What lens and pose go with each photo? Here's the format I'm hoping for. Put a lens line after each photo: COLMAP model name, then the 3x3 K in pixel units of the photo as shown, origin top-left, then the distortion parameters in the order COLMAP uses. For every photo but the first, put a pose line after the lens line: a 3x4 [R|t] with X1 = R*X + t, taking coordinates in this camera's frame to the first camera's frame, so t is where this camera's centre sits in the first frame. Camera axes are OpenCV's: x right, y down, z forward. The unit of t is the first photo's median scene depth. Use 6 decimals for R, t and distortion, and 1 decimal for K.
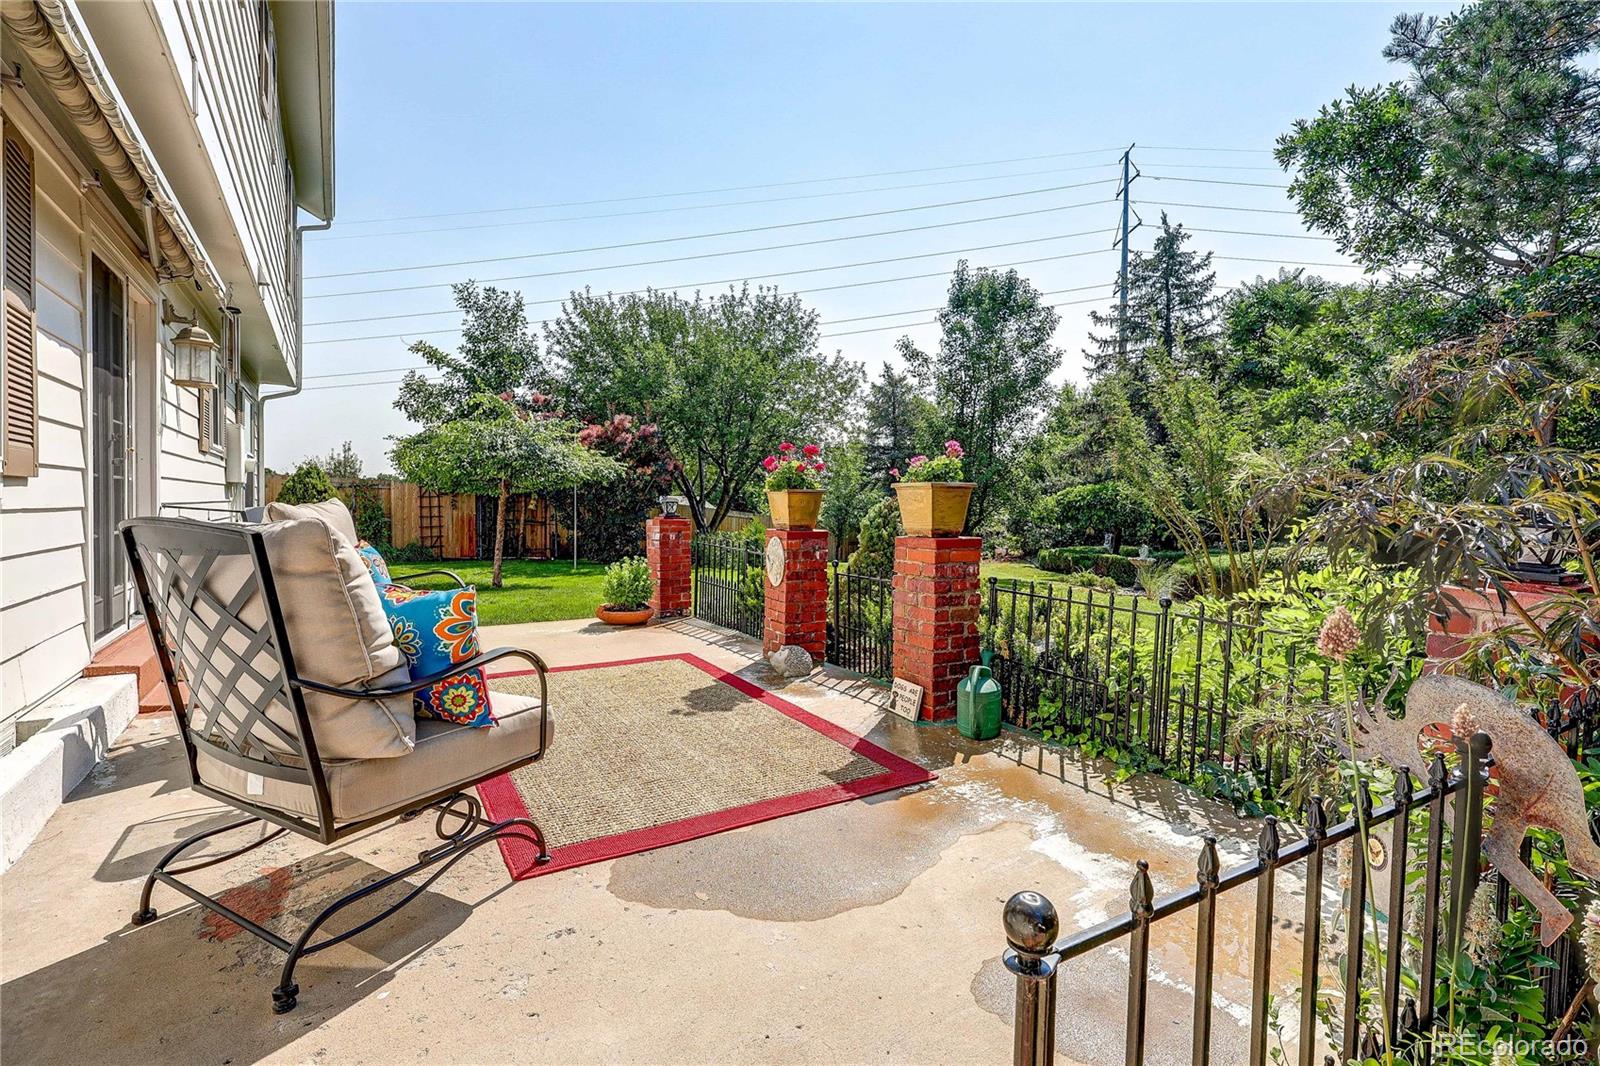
lens RADIAL K [[767.4, 0, 800.0], [0, 767.4, 533.0], [0, 0, 1]] dist [-0.001009, -0.000108]
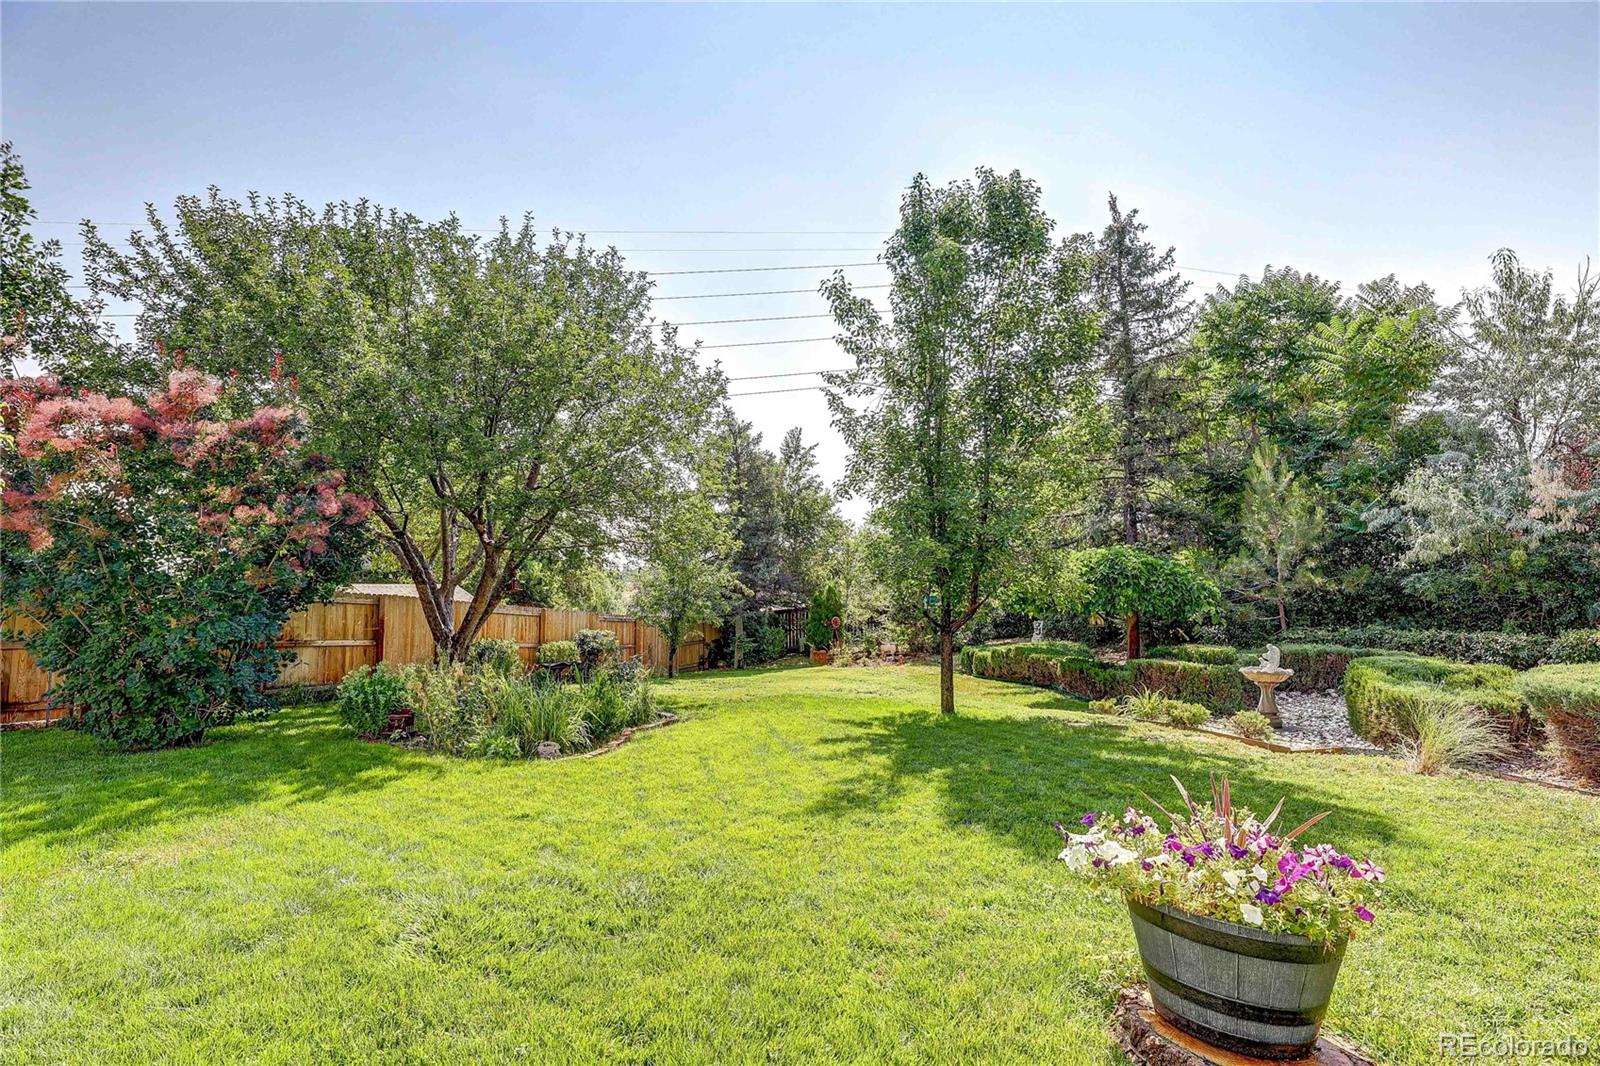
lens RADIAL K [[767.4, 0, 800.0], [0, 767.4, 533.0], [0, 0, 1]] dist [-0.001009, -0.000108]
pose [[0.965757, -0.003729, 0.259421, -0.023550], [0.033382, 0.993371, -0.109996, -0.012774], [-0.257291, 0.114889, 0.959480, 0.407805]]
